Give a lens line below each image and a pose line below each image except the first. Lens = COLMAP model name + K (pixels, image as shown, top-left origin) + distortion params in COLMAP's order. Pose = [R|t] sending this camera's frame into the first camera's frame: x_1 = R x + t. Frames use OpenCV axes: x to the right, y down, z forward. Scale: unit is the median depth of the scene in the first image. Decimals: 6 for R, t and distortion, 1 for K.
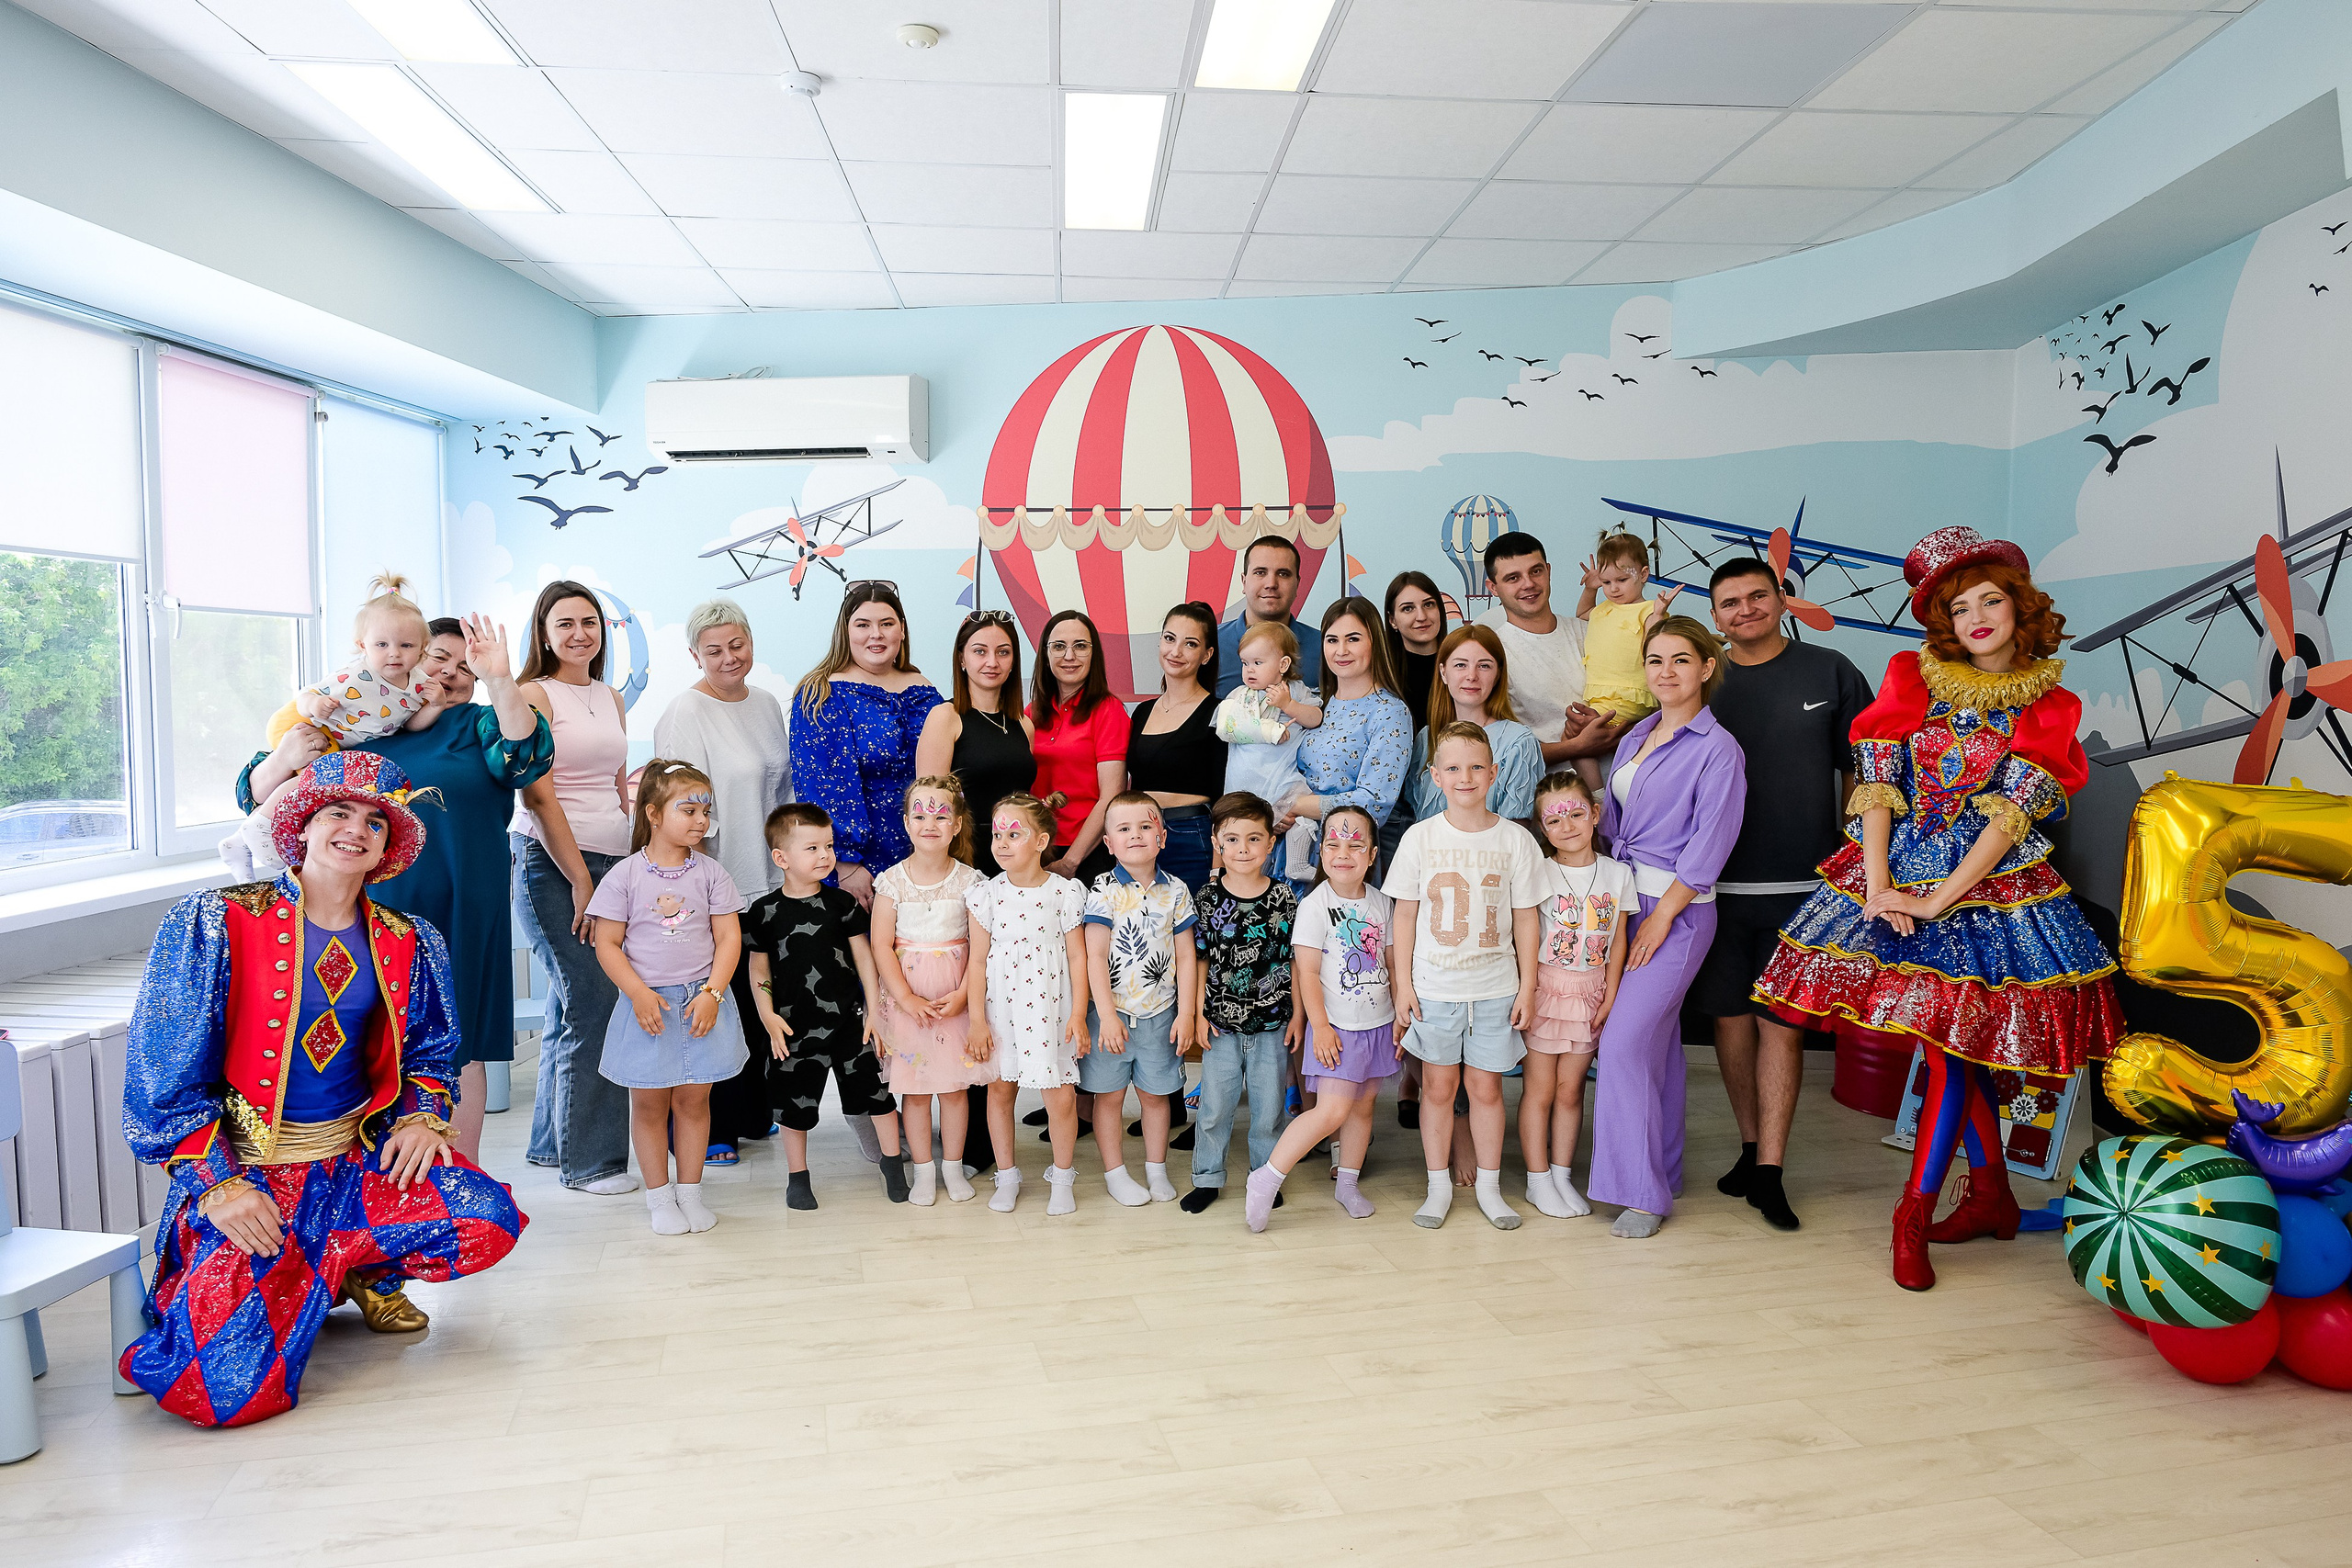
lens RADIAL K [[1594.3, 0, 1174.8], [0, 1594.3, 779.9], [0, 0, 1]] dist [0.023860, -0.023776]
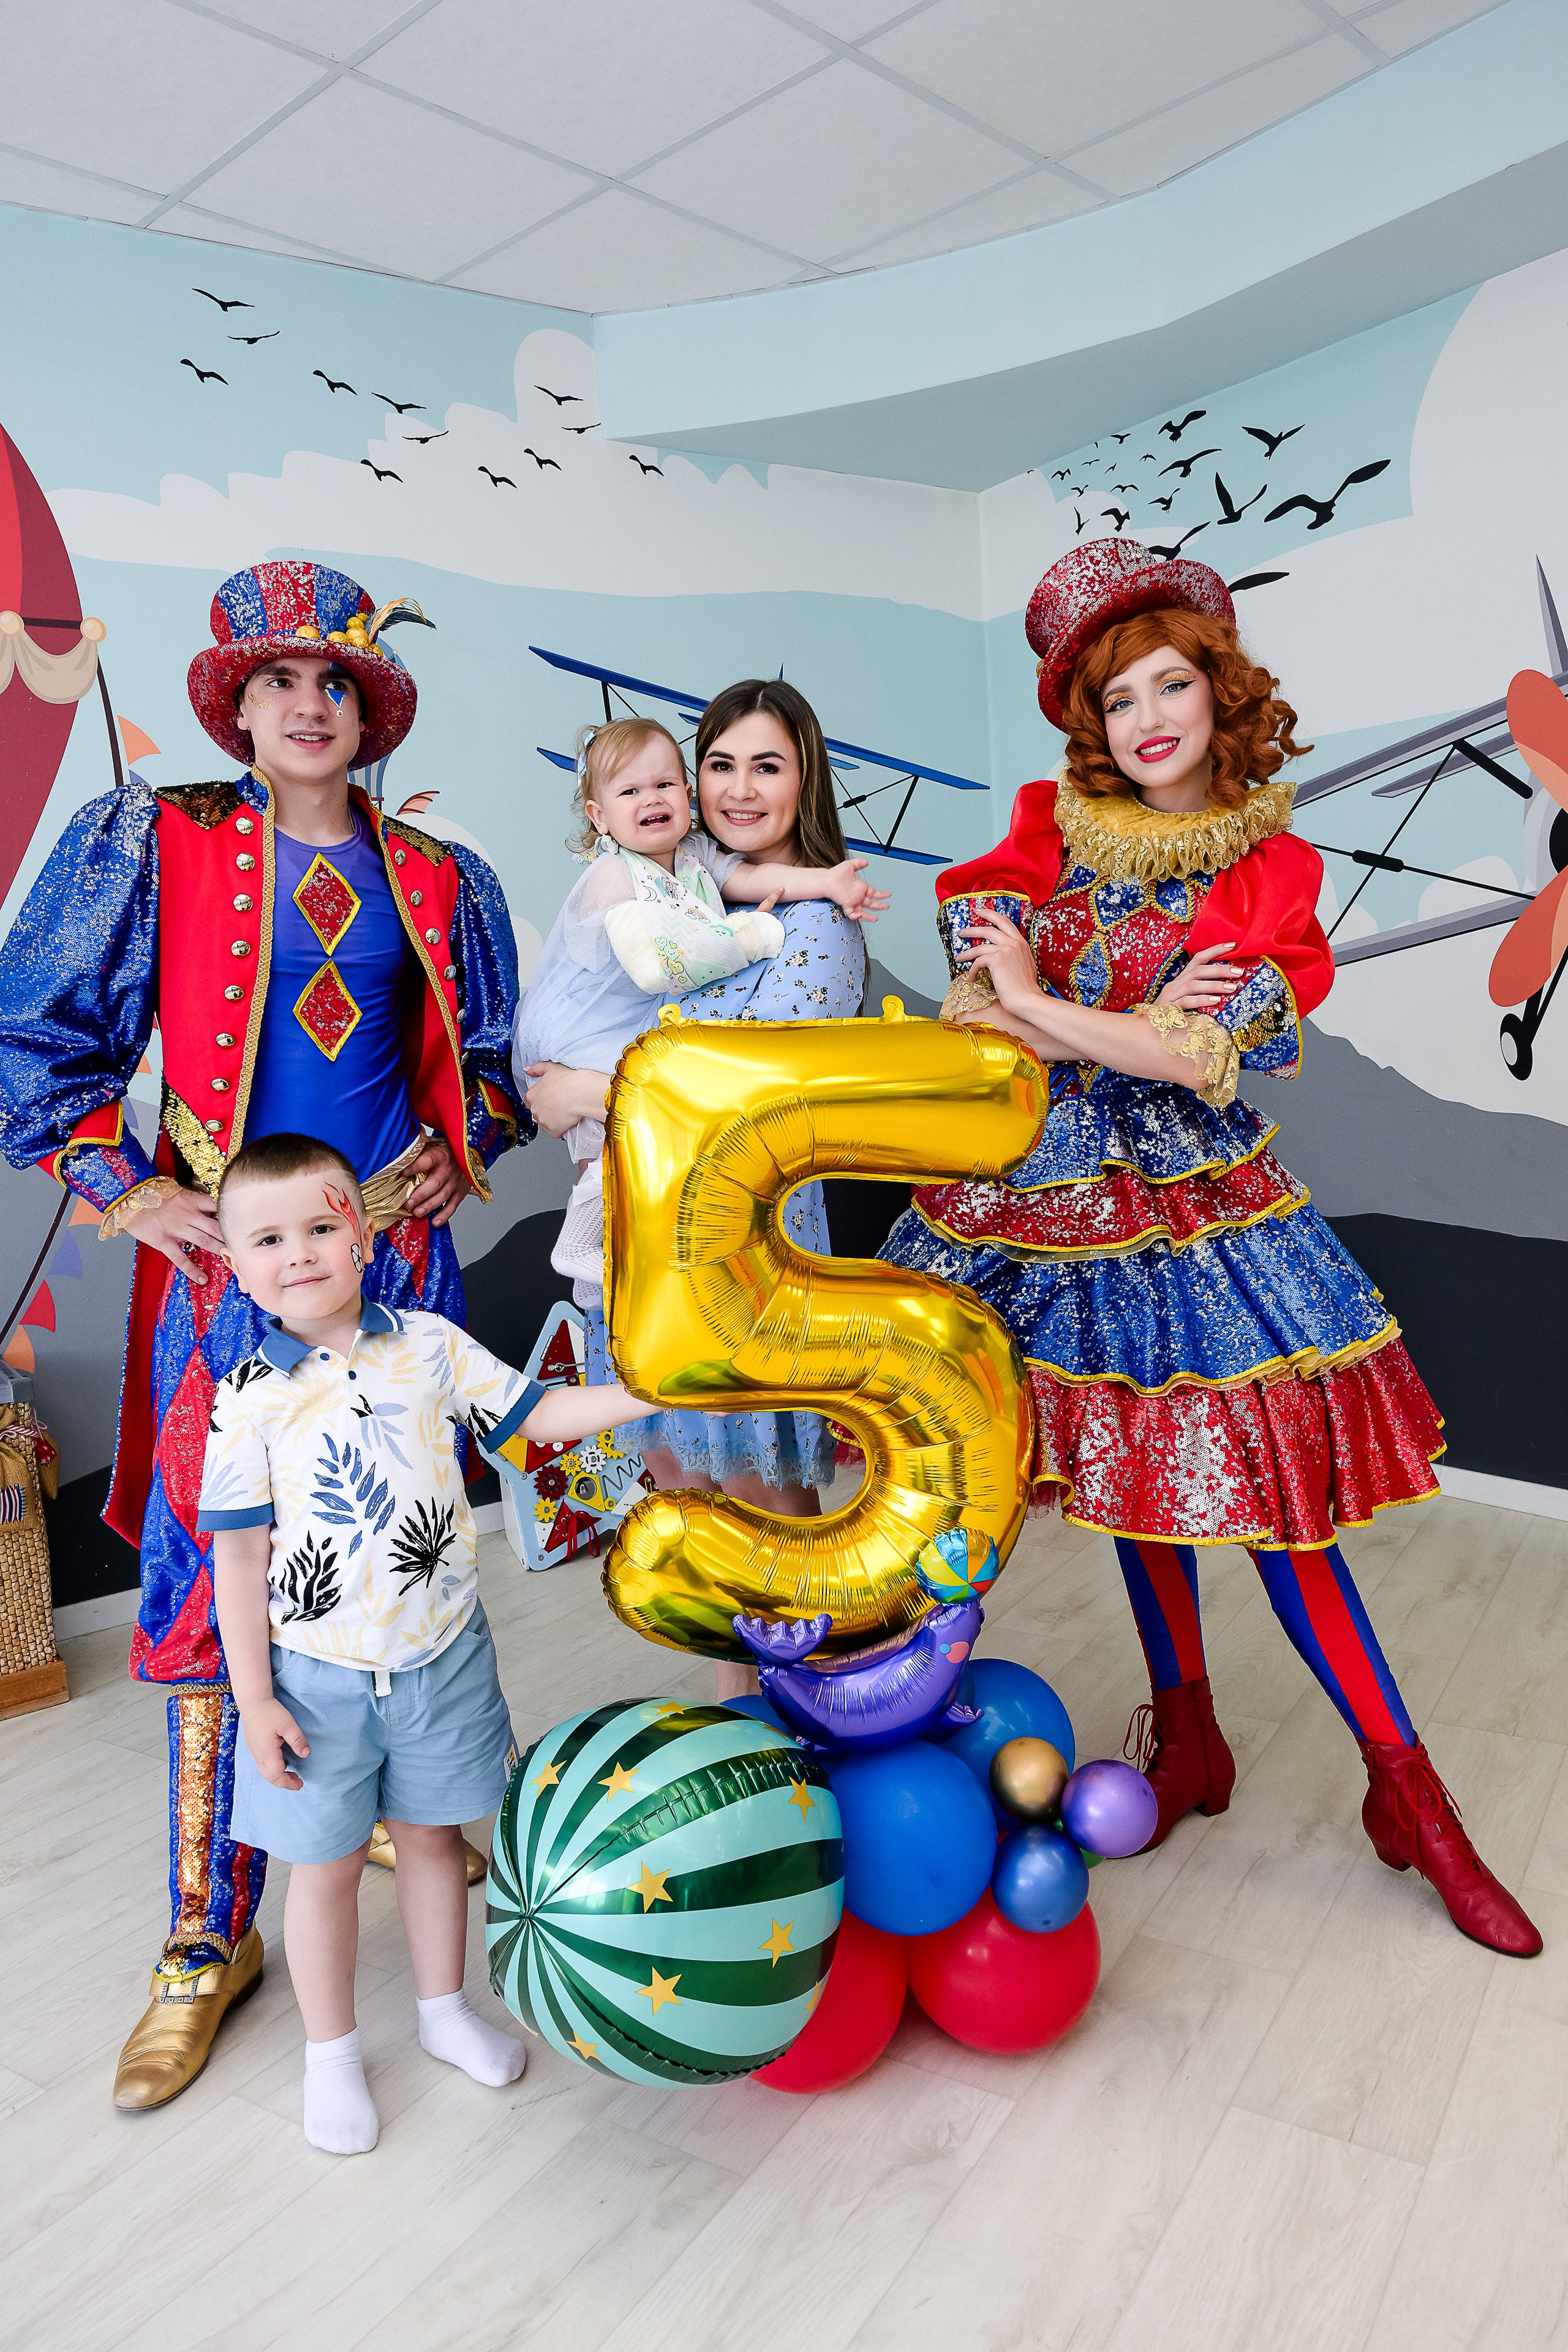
lens RADIAL K [[1594.9, 0, 791.8], [0, 1594.9, 1175.3], [0, 0, 1]] dist [0.027151, -0.027294]
pose [[0.723675, -0.129835, 0.677818, -0.122330], [0.113530, 0.991160, 0.068644, 0.001606], [-0.680739, 0.027277, 0.732018, 0.477945]]
